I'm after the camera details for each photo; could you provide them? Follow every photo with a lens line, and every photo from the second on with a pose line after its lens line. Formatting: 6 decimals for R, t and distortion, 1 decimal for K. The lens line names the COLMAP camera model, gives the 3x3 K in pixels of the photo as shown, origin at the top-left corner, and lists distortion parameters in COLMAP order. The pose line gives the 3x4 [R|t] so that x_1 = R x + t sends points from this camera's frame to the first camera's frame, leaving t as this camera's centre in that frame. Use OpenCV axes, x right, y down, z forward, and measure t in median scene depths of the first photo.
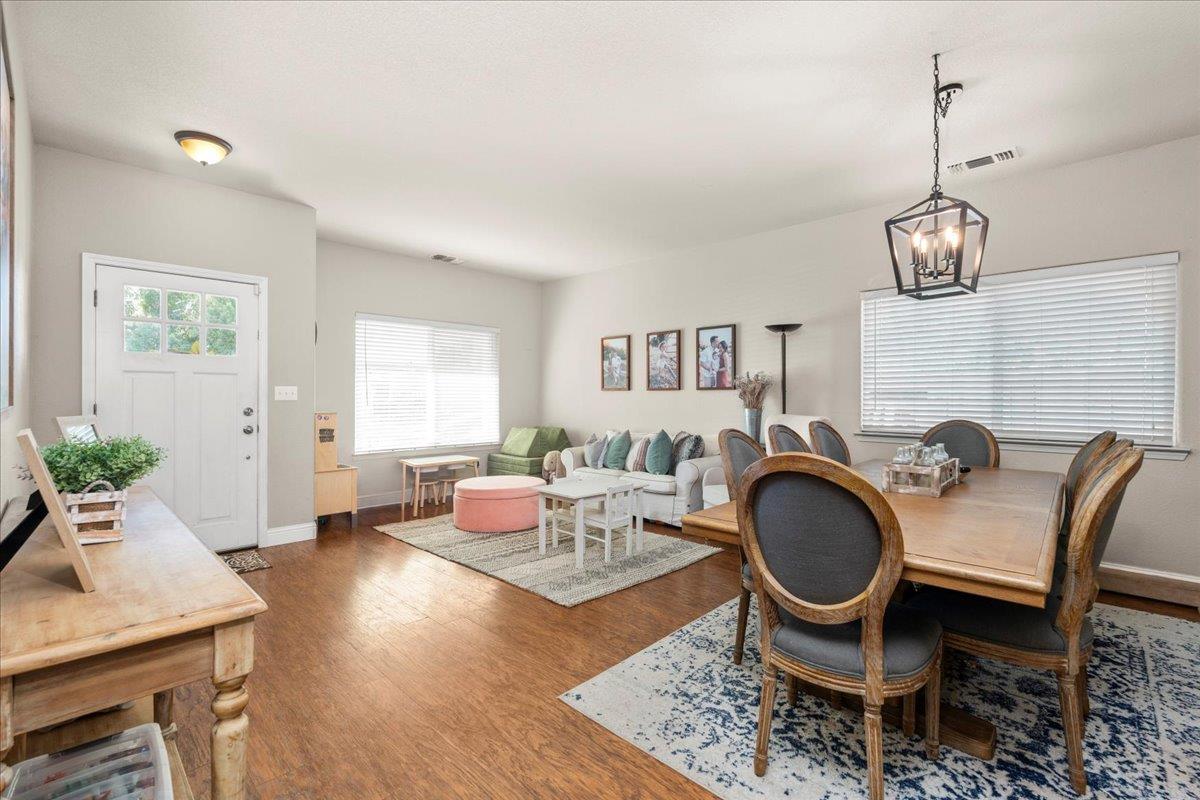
lens RADIAL K [[522.6, 0, 589.5], [0, 522.6, 407.1], [0, 0, 1]] dist [-0.000997, 0.000085]
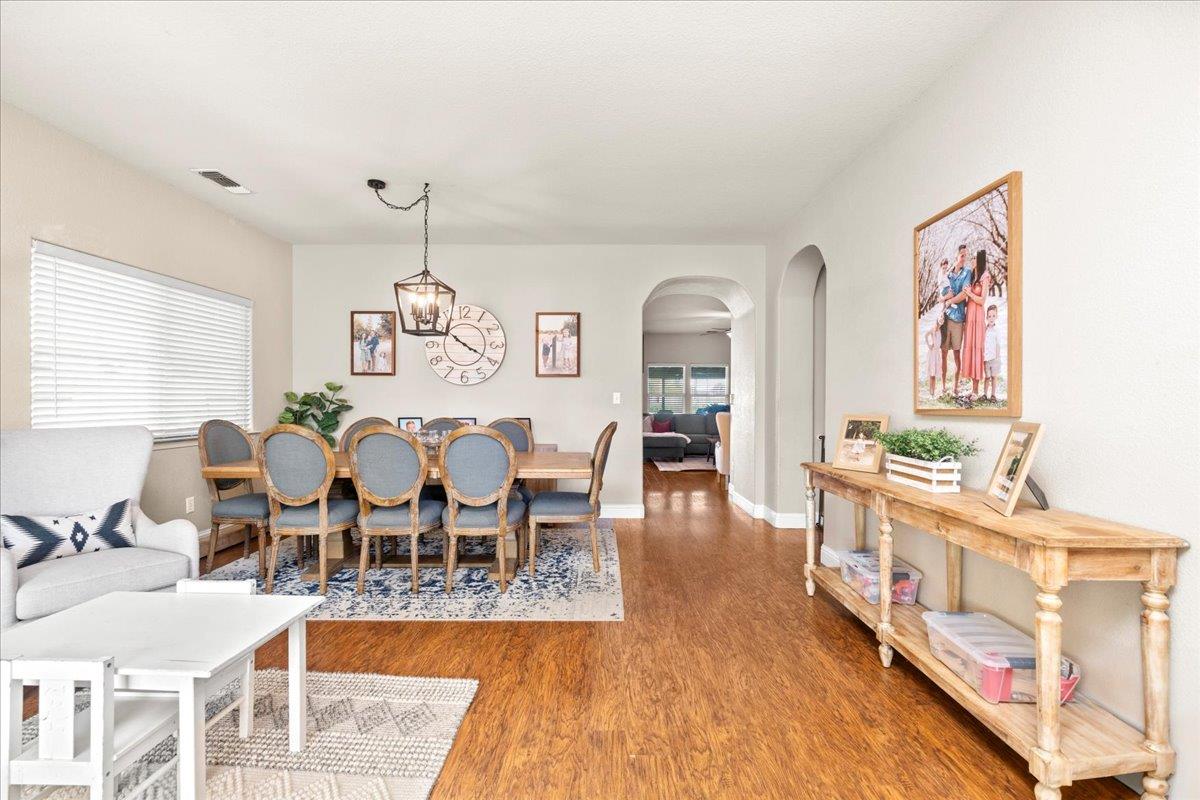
lens RADIAL K [[520.8, 0, 600.0], [0, 520.8, 400.0], [0, 0, 1]] dist [0.000172, 0.000111]
pose [[-0.698304, -0.001074, 0.715800, -0.404794], [0.012729, 0.999822, 0.013918, -0.015989], [-0.715688, 0.018831, -0.698166, 0.811981]]
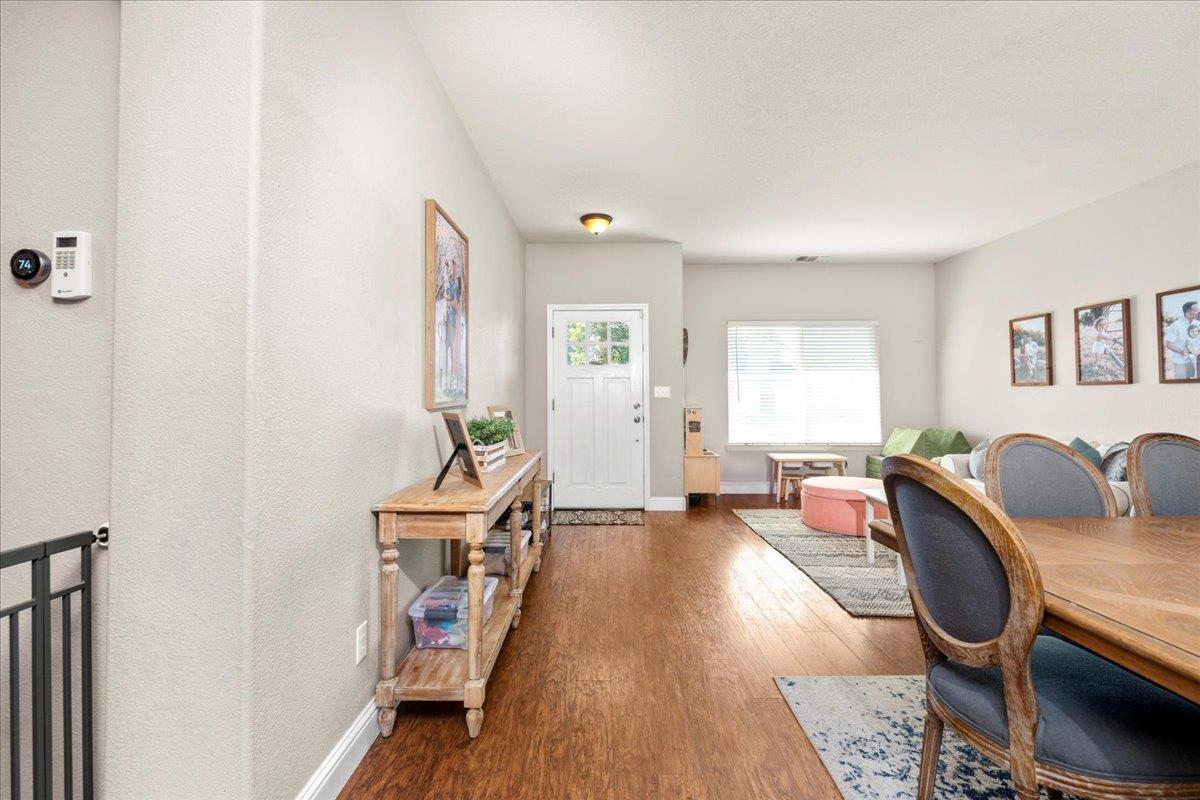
lens RADIAL K [[520.8, 0, 600.0], [0, 520.8, 400.0], [0, 0, 1]] dist [0.000172, 0.000111]
pose [[0.703012, 0.004661, -0.711163, 0.182271], [-0.011249, 0.999926, -0.004567, 0.000343], [0.711089, 0.011211, 0.703013, -0.000928]]
